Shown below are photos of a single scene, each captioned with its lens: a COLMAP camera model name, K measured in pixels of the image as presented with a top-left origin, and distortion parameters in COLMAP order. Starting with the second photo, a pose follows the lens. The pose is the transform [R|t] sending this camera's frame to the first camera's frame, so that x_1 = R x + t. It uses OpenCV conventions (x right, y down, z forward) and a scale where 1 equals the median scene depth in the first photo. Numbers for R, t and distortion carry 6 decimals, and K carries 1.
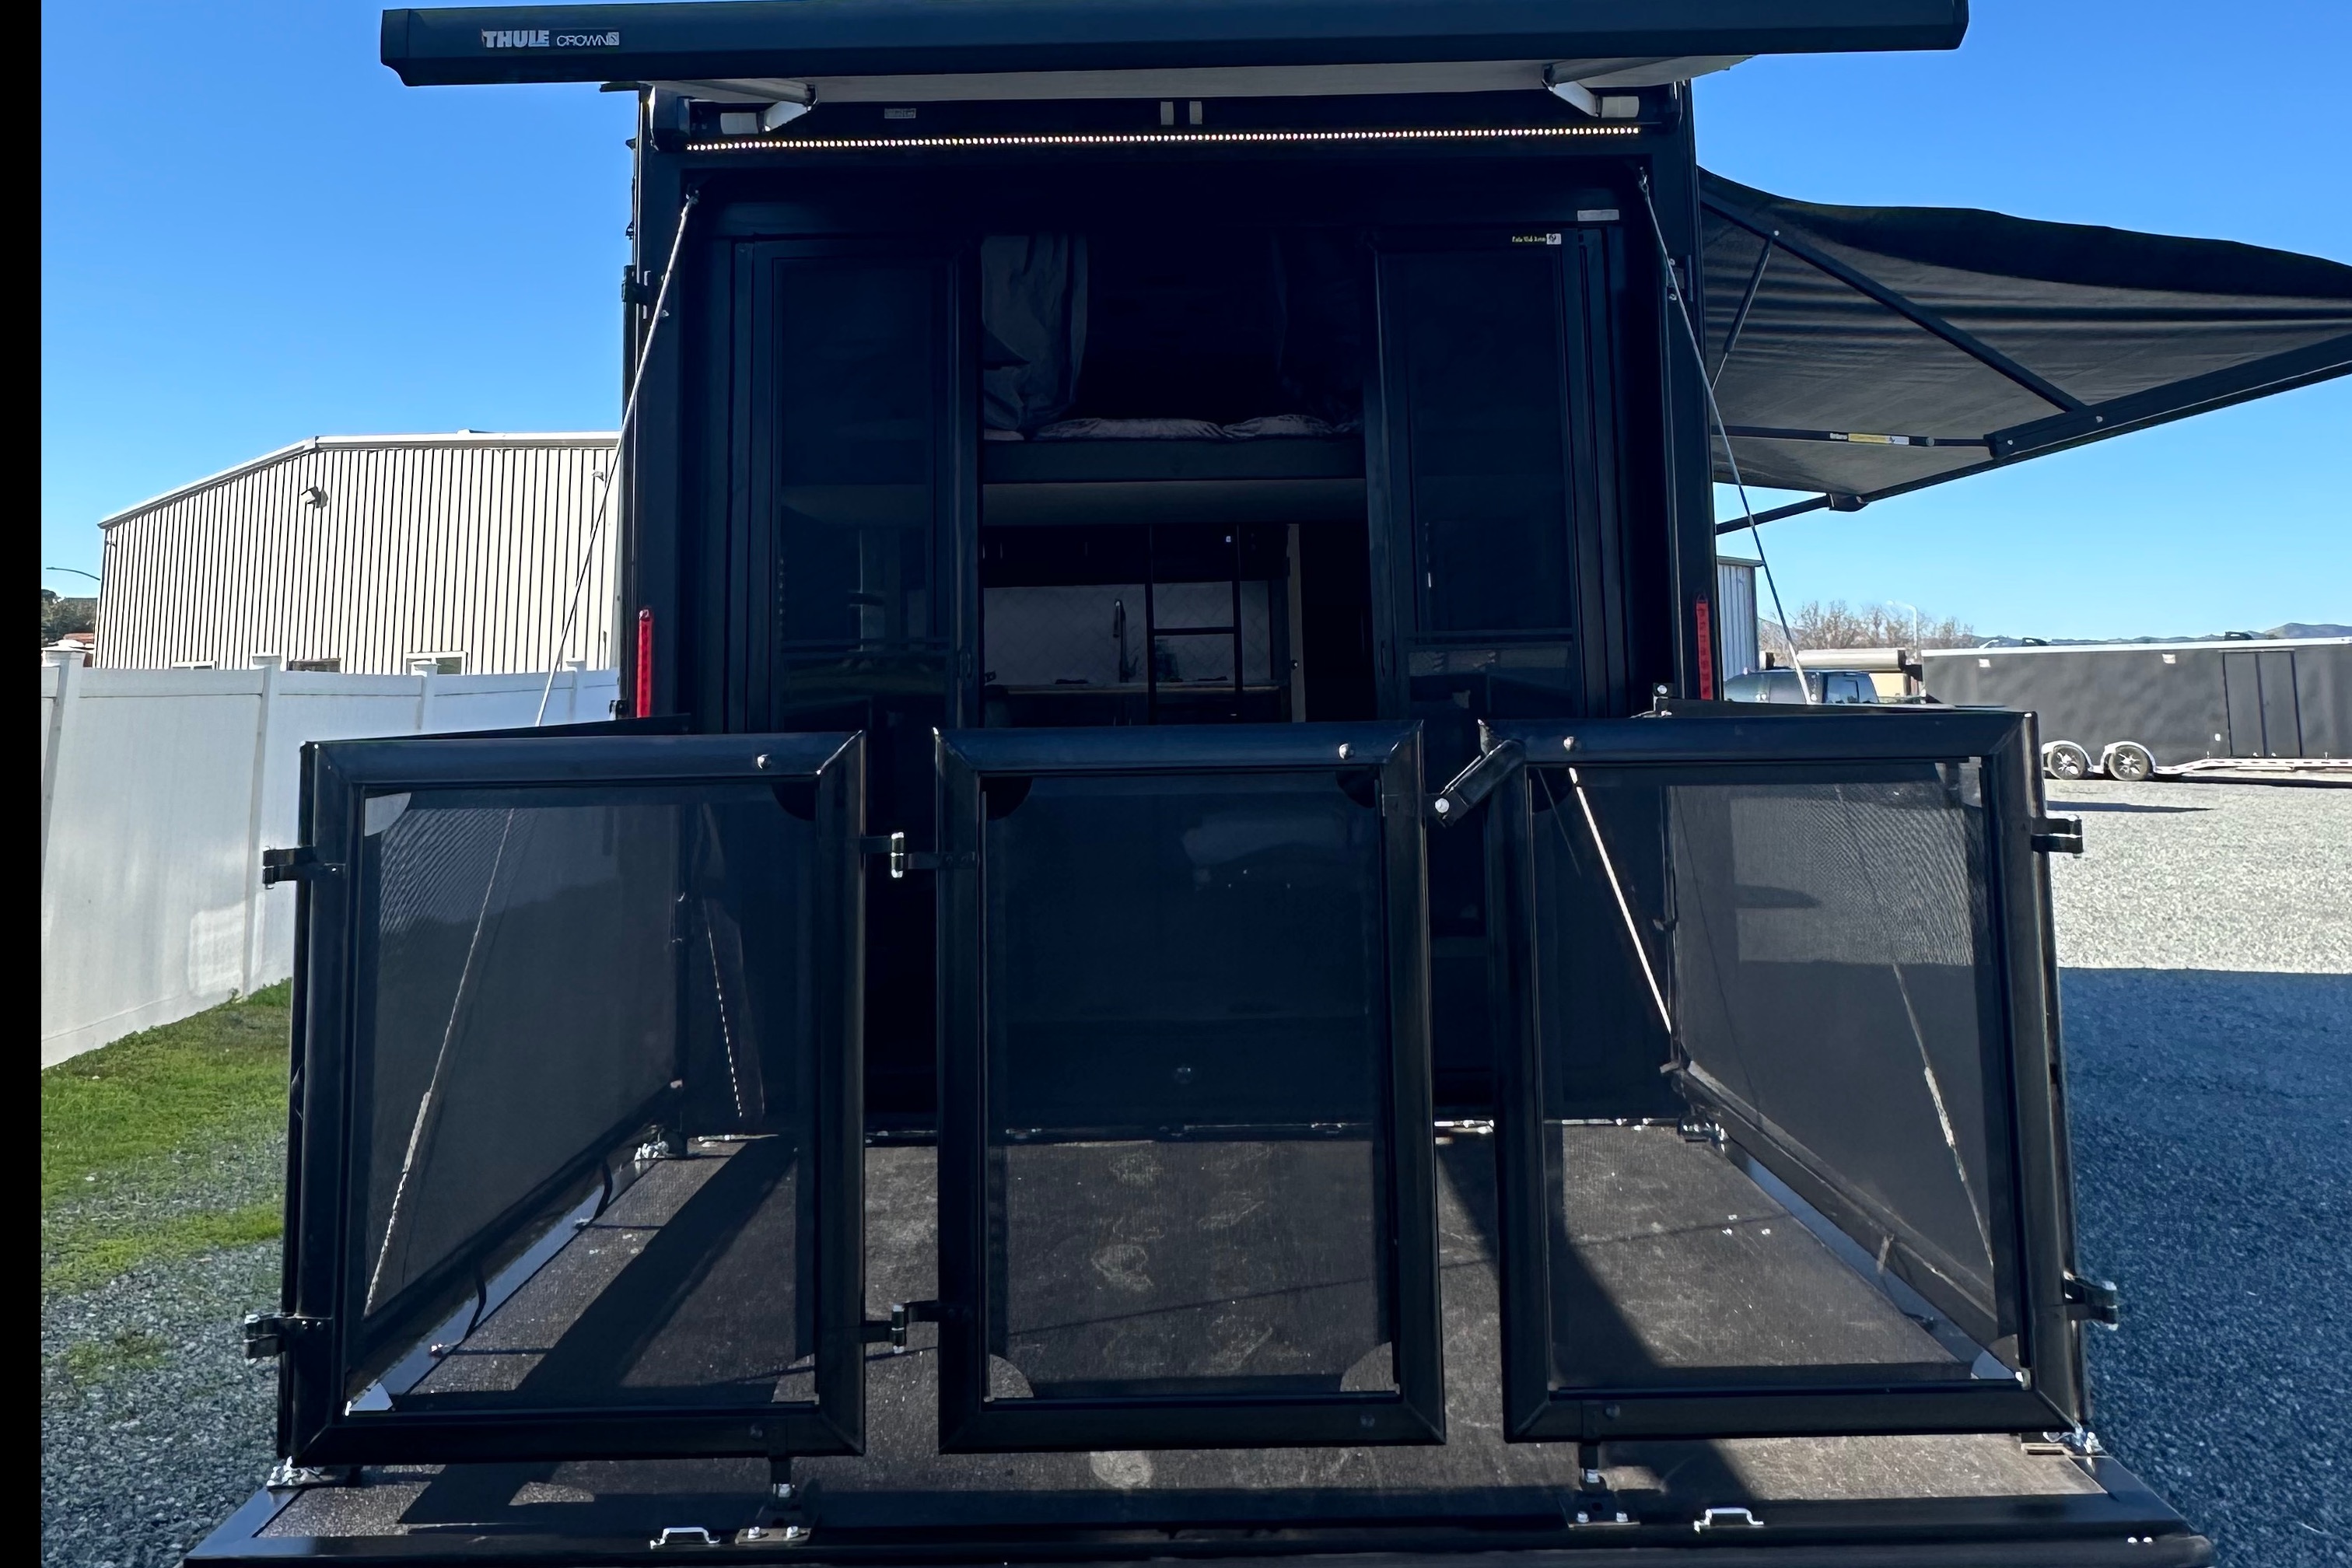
lens RADIAL K [[1538.9, 0, 1176.0], [0, 1538.9, 784.0], [0, 0, 1]] dist [0.009272, 0.001372]
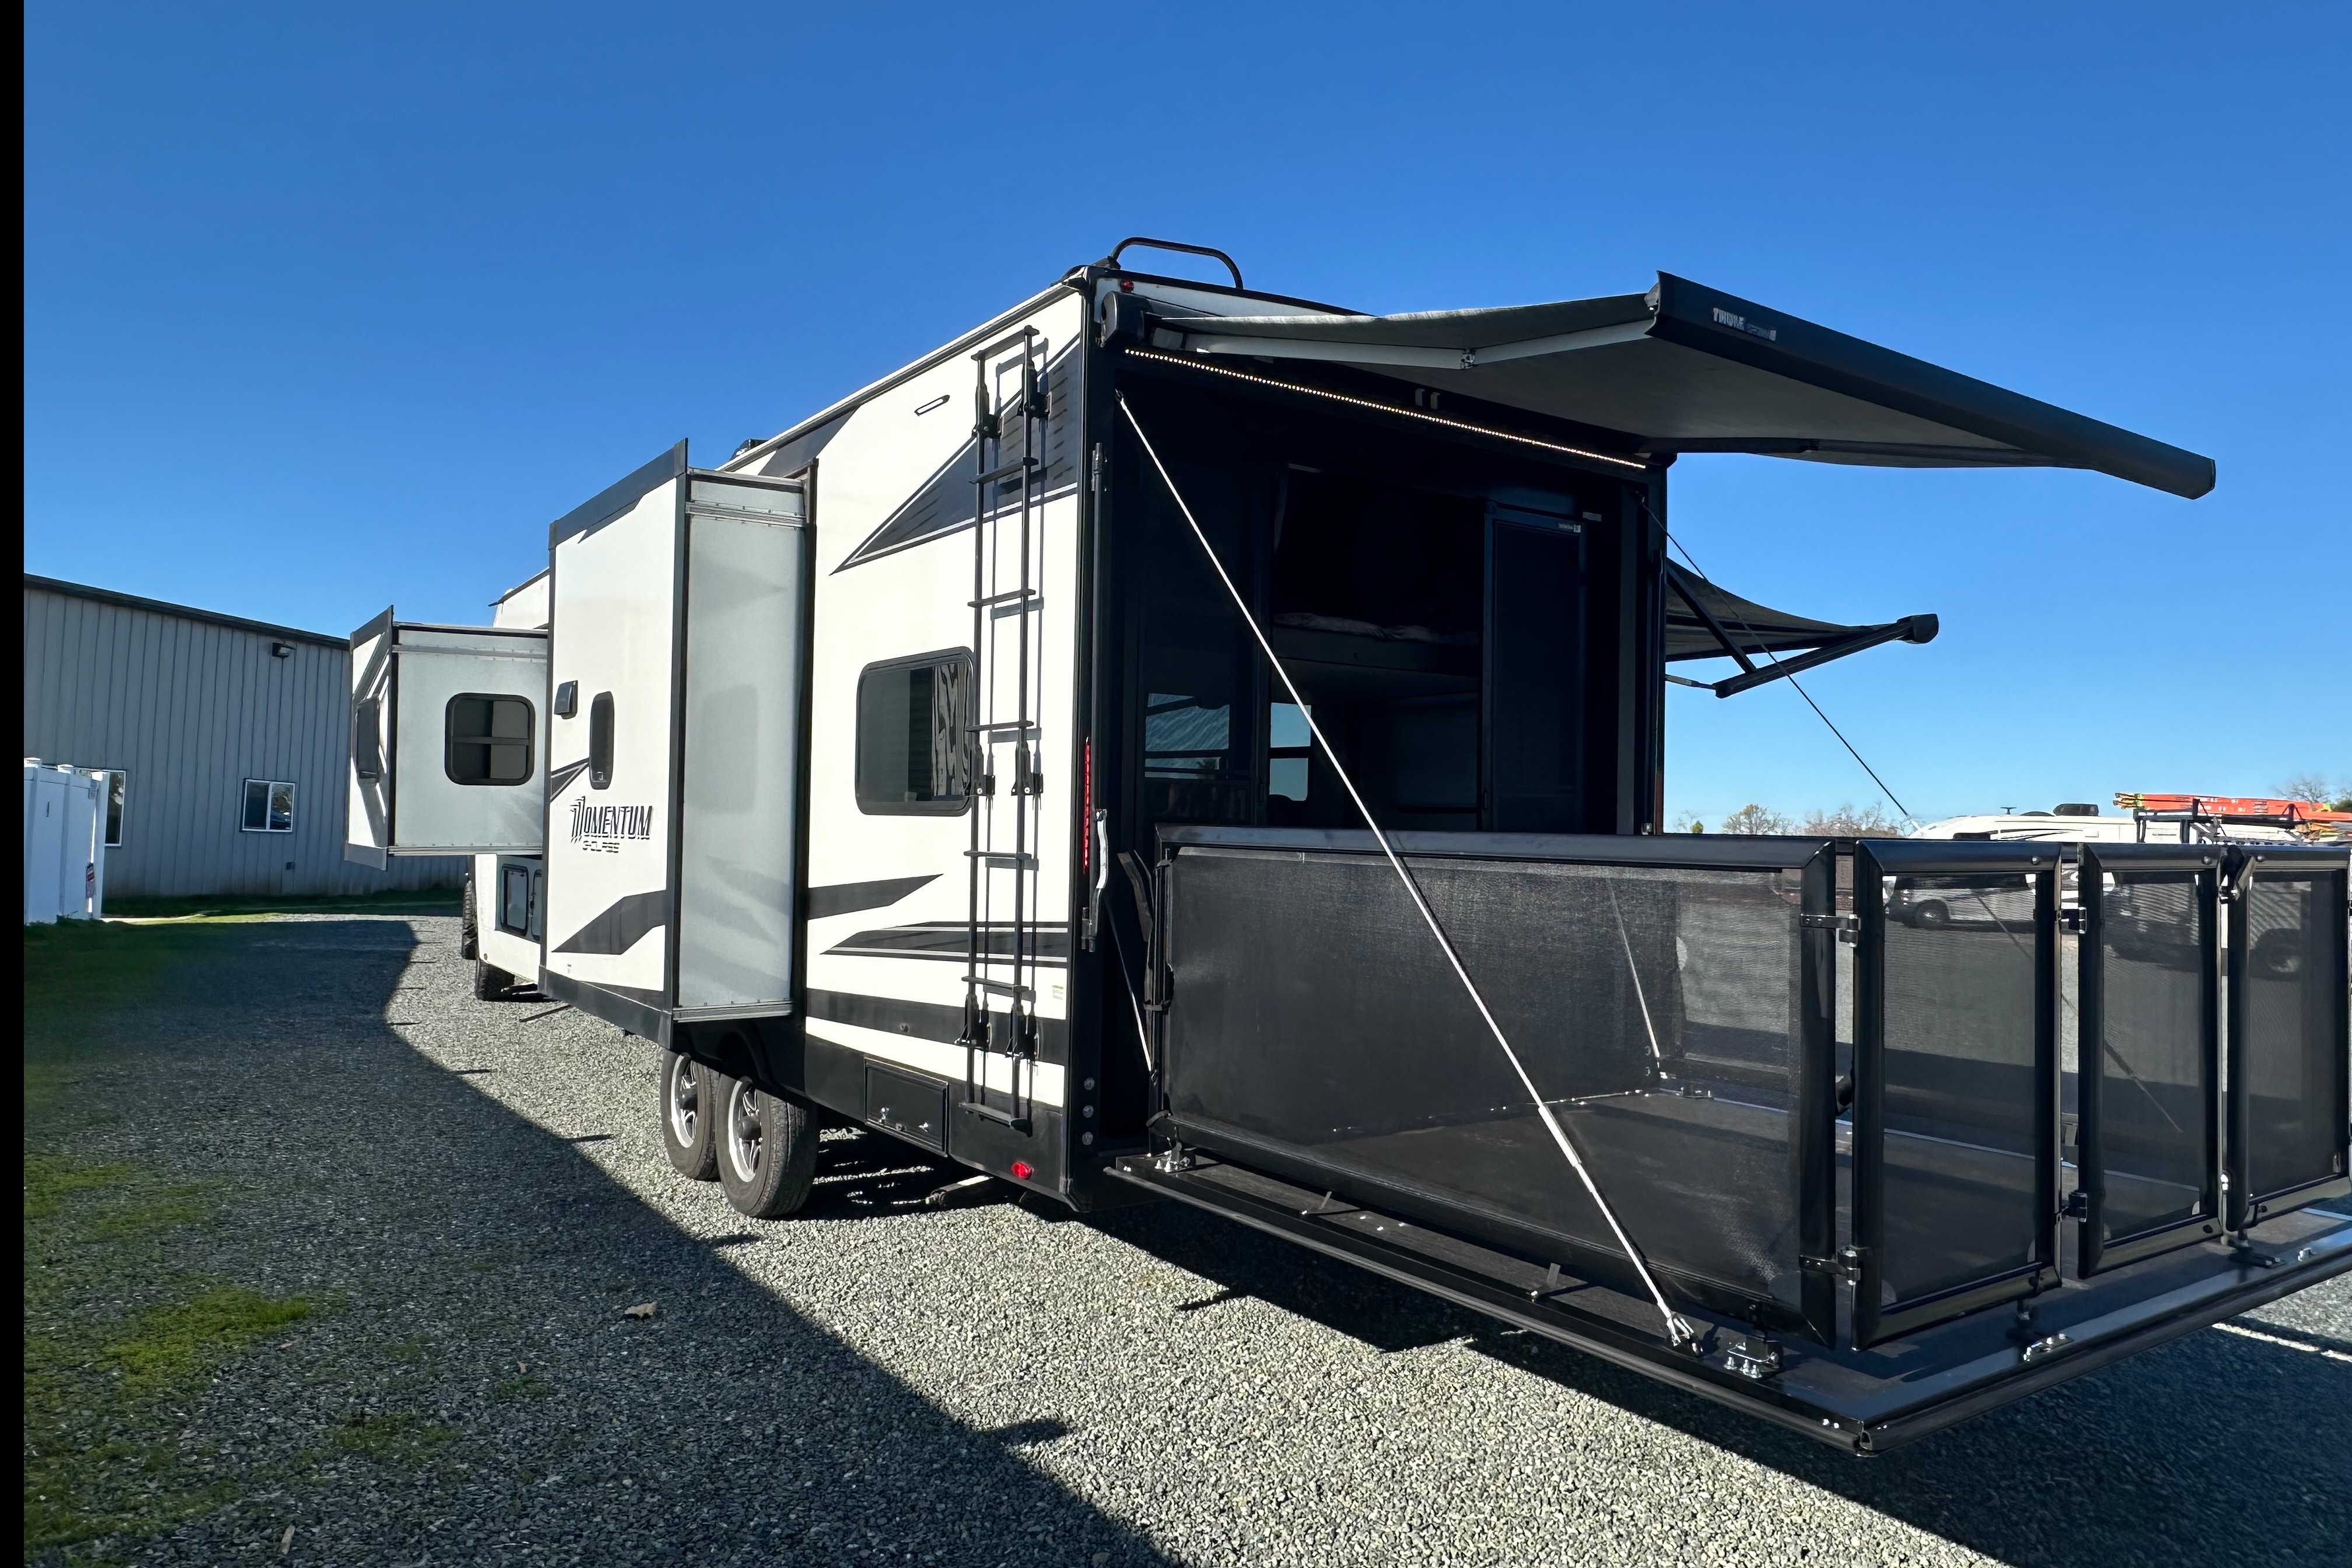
lens RADIAL K [[1538.9, 0, 1176.0], [0, 1538.9, 784.0], [0, 0, 1]] dist [0.009272, 0.001372]
pose [[0.821341, 0.045069, 0.568654, -0.835385], [0.014637, 0.994881, -0.099991, 0.020374], [-0.570250, 0.090450, 0.816477, 0.069268]]
